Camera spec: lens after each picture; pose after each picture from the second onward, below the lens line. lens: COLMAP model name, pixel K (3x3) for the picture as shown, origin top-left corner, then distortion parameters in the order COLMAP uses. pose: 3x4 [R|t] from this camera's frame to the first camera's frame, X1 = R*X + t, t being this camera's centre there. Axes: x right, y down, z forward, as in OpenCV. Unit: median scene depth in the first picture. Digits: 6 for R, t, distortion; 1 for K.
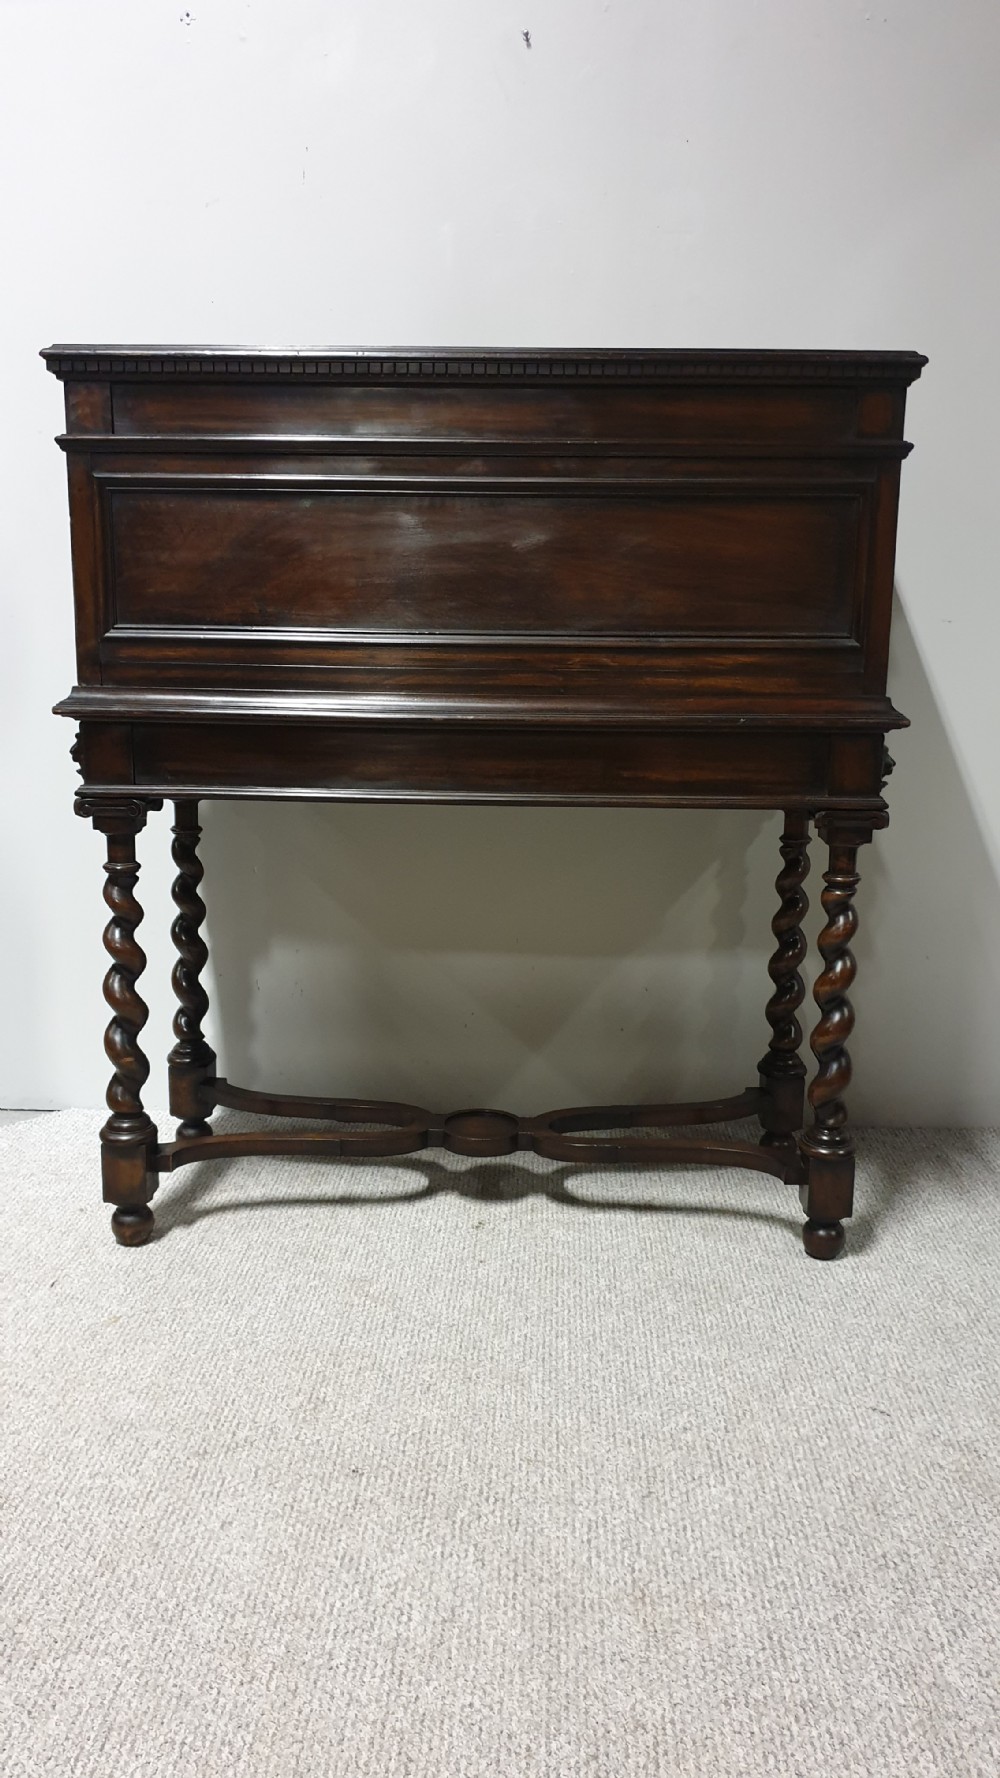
lens RADIAL K [[1389.3, 0, 524.6], [0, 1389.3, 945.7], [0, 0, 1]] dist [0.043794, -0.092392]
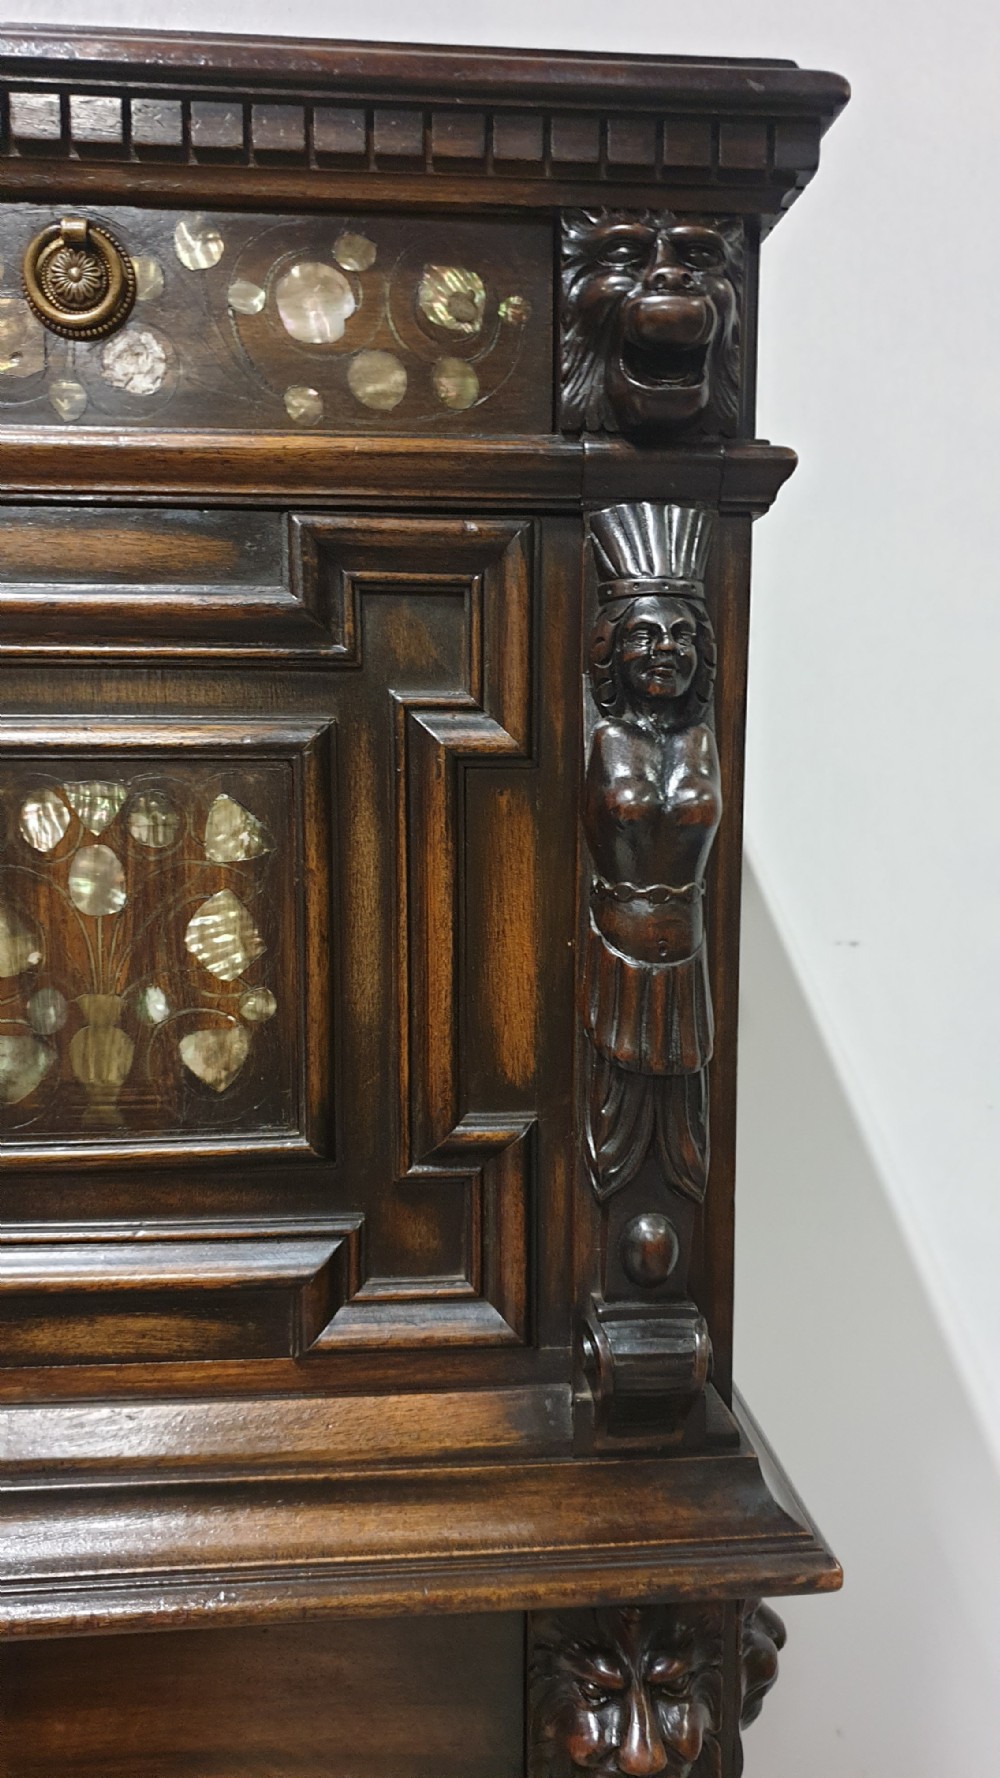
lens RADIAL K [[1406.2, 0, 509.0], [0, 1406.2, 856.3], [0, 0, 1]] dist [0.010868, -0.000288]
pose [[0.993589, -0.022978, 0.110689, 0.201554], [0.035571, 0.992937, -0.113180, -0.265166], [-0.107307, 0.116392, 0.987390, 0.776469]]
